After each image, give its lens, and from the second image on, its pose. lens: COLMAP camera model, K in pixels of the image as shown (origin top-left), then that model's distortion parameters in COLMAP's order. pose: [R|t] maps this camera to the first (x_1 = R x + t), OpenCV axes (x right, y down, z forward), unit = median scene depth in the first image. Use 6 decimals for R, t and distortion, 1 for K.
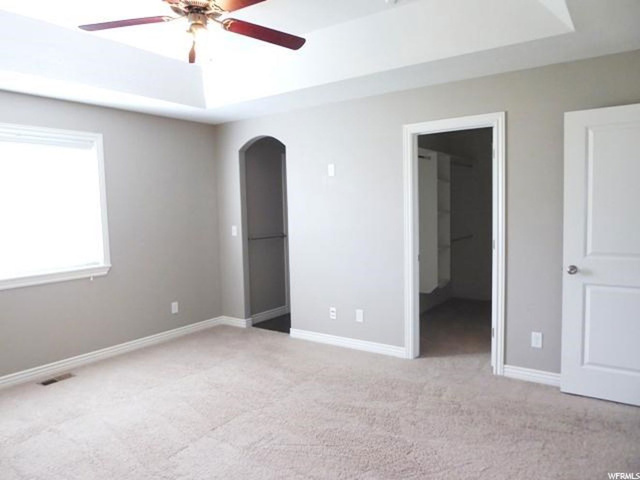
lens RADIAL K [[464.3, 0, 320.0], [0, 464.3, 240.0], [0, 0, 1]] dist [-0.001799, 0.000777]
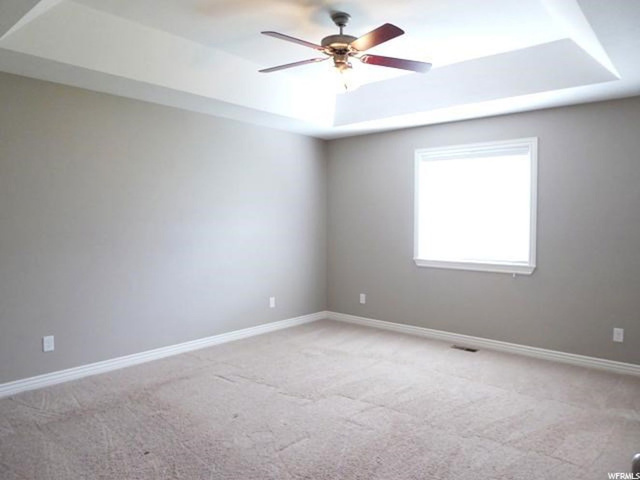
lens RADIAL K [[464.3, 0, 320.0], [0, 464.3, 240.0], [0, 0, 1]] dist [-0.001799, 0.000777]
pose [[-0.106099, 0.068104, -0.992021, 0.606480], [-0.074608, 0.994294, 0.076240, -0.045164], [0.991553, 0.082102, -0.100412, 0.648838]]
